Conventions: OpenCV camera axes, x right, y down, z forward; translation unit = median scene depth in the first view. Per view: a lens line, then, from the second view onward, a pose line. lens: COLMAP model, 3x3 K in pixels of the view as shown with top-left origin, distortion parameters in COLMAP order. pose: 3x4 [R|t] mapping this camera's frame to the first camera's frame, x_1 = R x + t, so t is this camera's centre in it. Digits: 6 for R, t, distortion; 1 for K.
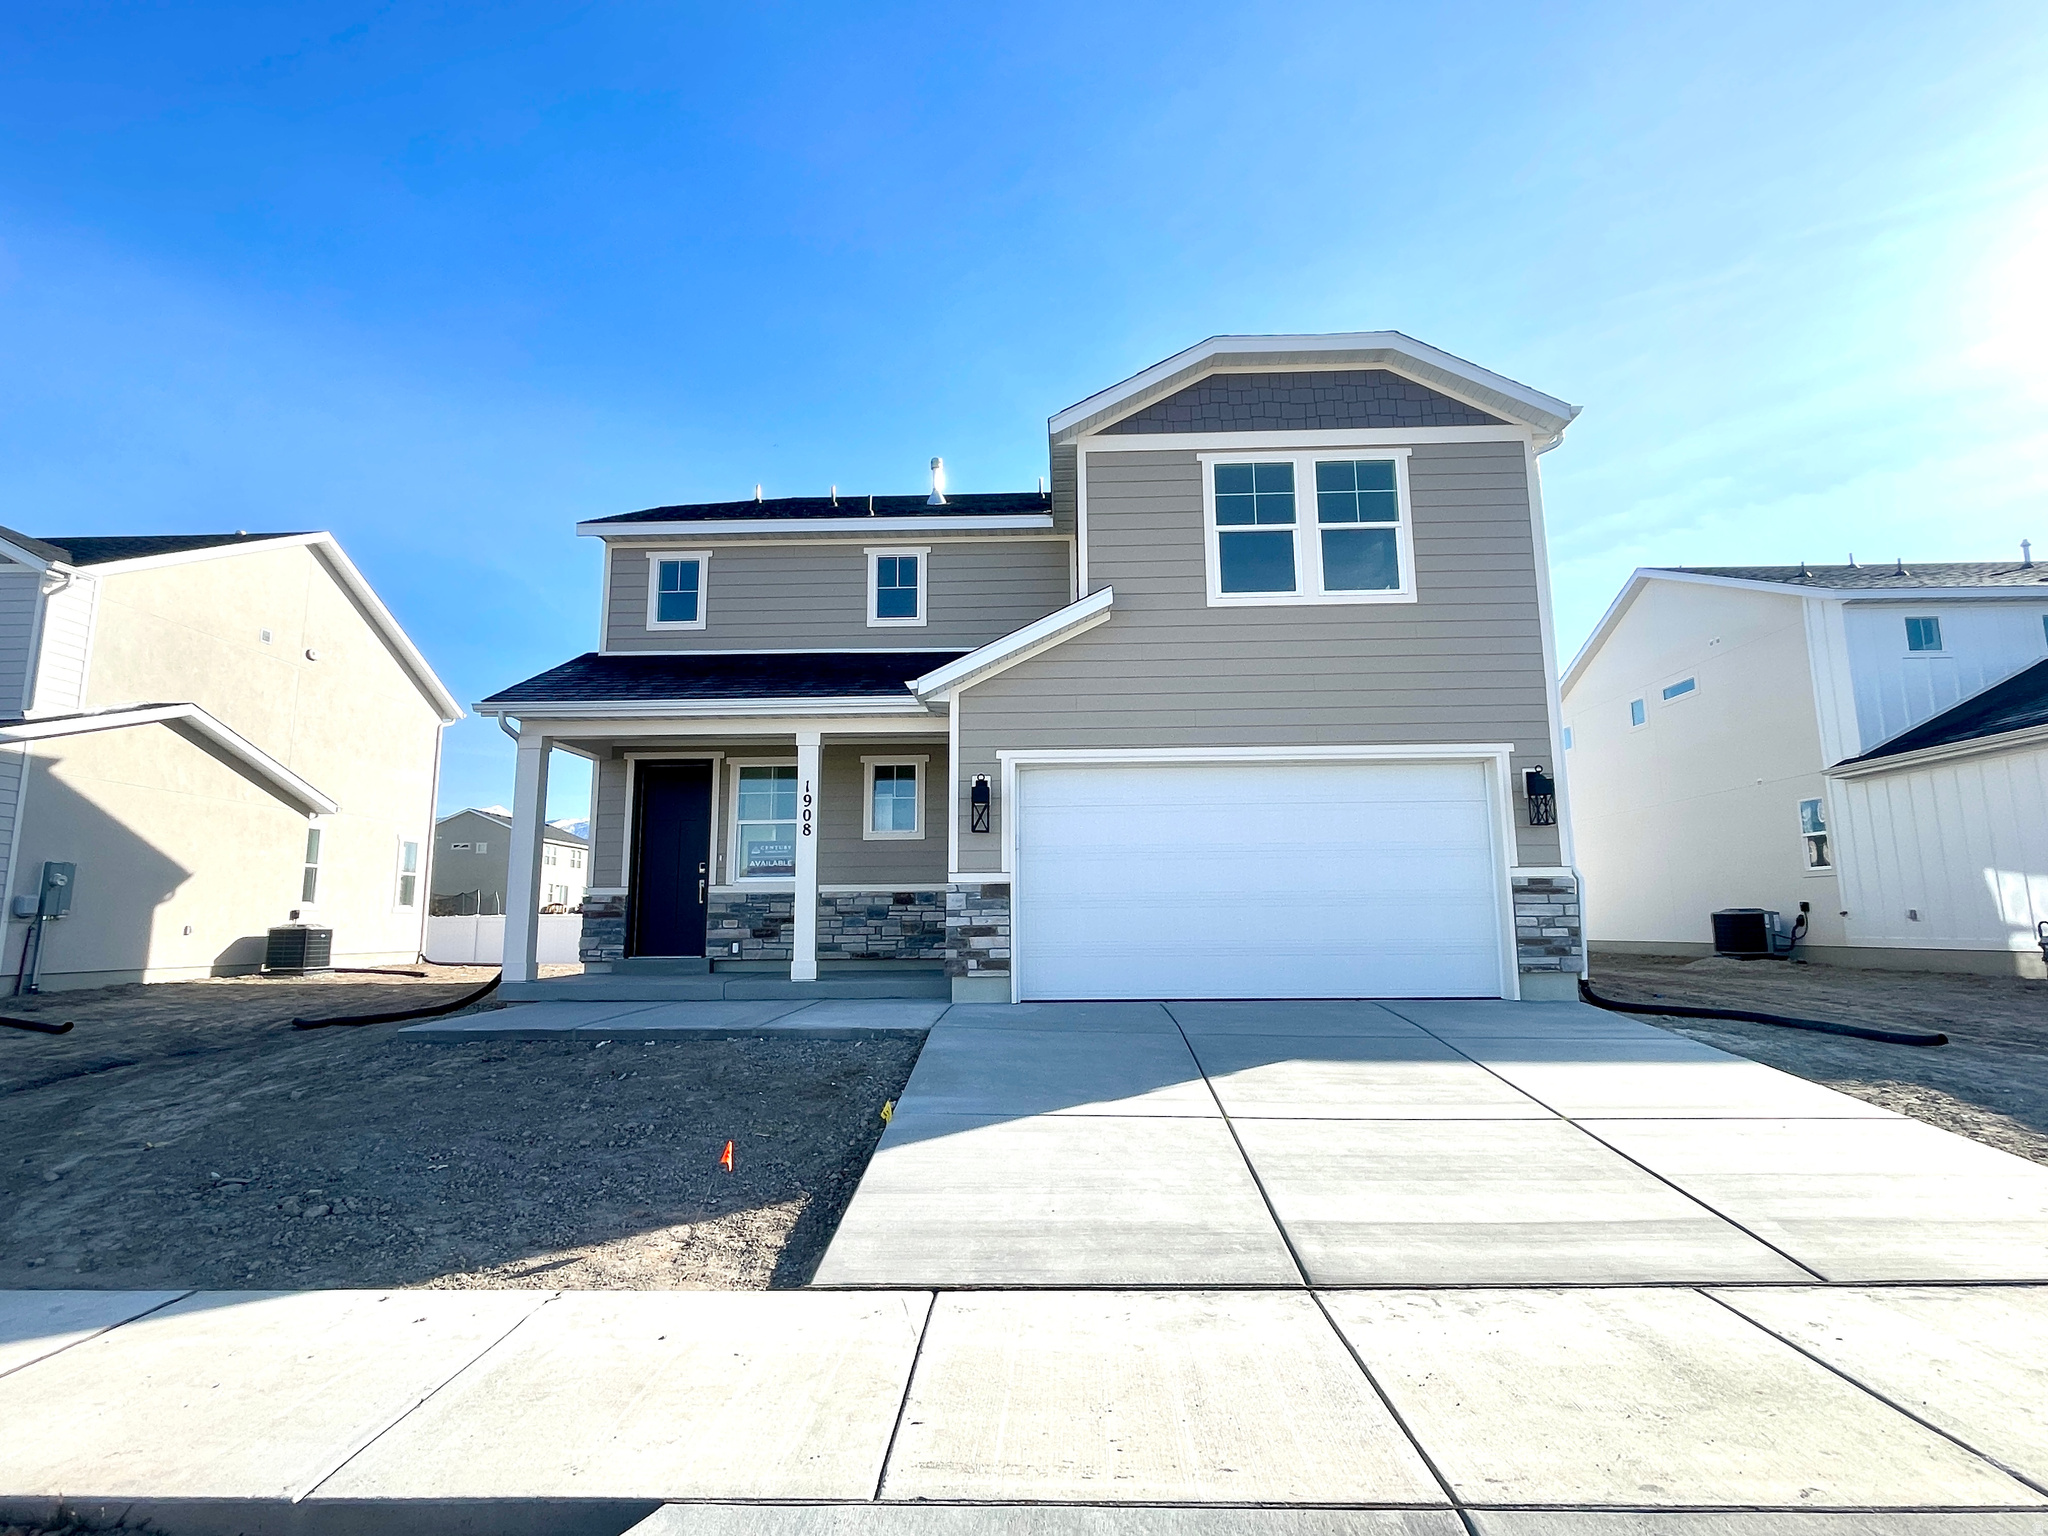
lens RADIAL K [[1015.7, 0, 1018.7], [0, 1015.7, 757.1], [0, 0, 1]] dist [-0.002894, -0.001362]
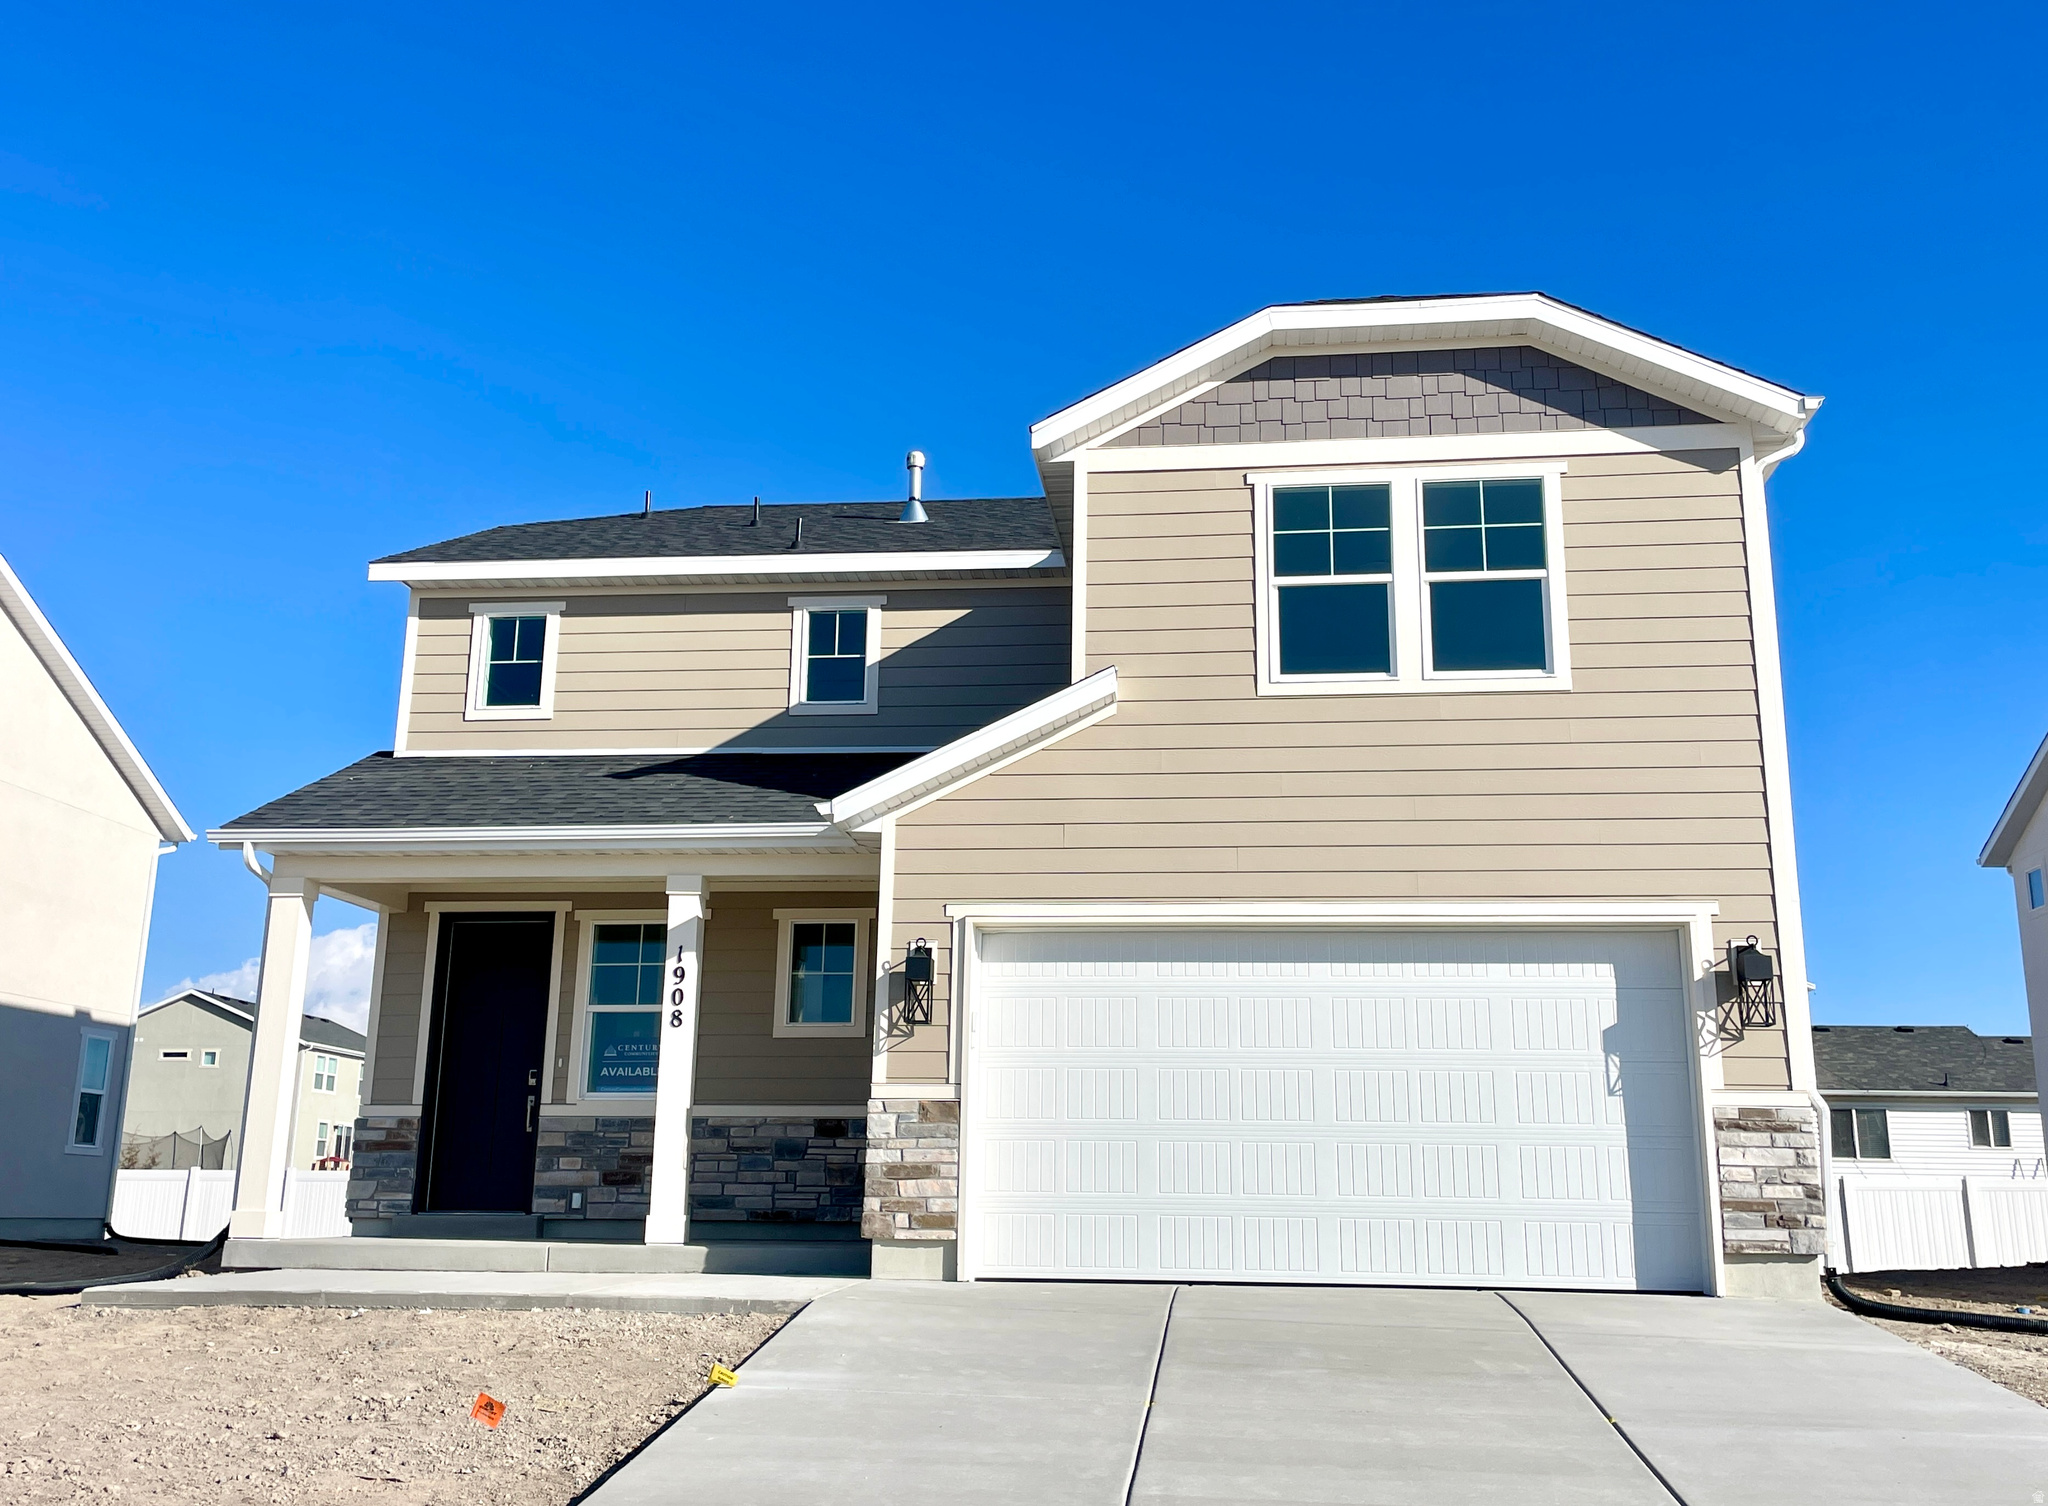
lens RADIAL K [[1856.3, 0, 1027.5], [0, 1856.3, 743.9], [0, 0, 1]] dist [0.044749, -0.029966]
pose [[0.996830, 0.002026, -0.079531, 0.122801], [-0.008951, 0.996185, -0.086808, -0.005652], [0.079051, 0.087245, 0.993045, -0.233461]]
